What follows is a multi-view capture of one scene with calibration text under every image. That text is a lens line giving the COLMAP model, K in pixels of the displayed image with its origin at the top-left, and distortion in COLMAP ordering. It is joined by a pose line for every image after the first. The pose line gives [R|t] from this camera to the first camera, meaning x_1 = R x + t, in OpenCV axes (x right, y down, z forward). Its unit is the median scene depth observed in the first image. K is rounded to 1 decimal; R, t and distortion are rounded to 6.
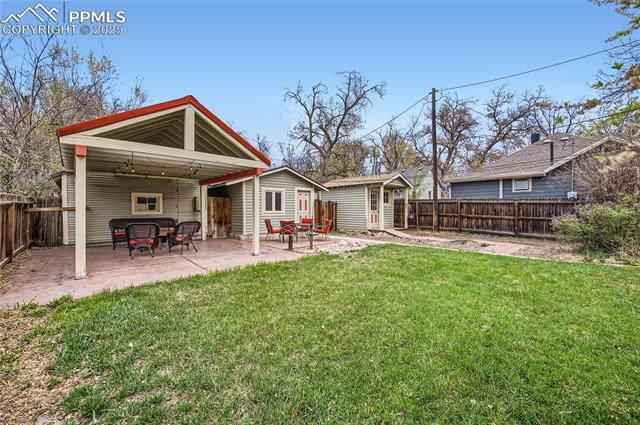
lens RADIAL K [[262.6, 0, 319.9], [0, 262.6, 210.7], [0, 0, 1]] dist [0.000247, -0.000003]
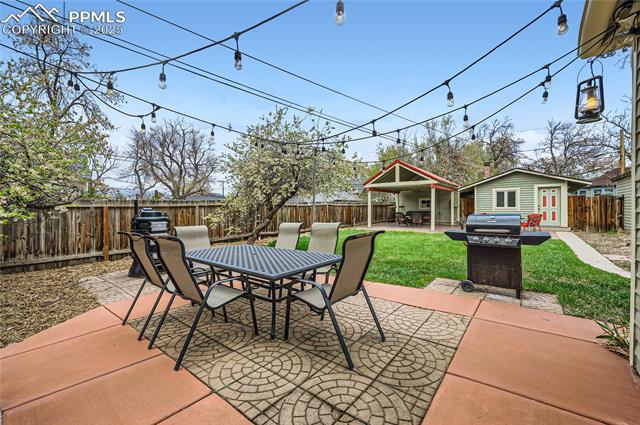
lens RADIAL K [[262.6, 0, 320.1], [0, 262.6, 210.4], [0, 0, 1]] dist [0.000247, -0.000003]
pose [[0.138398, 0.003304, -0.990371, 0.962753], [-0.002123, 0.999993, 0.003039, 0.015878], [0.990374, 0.001682, 0.138405, -0.029996]]
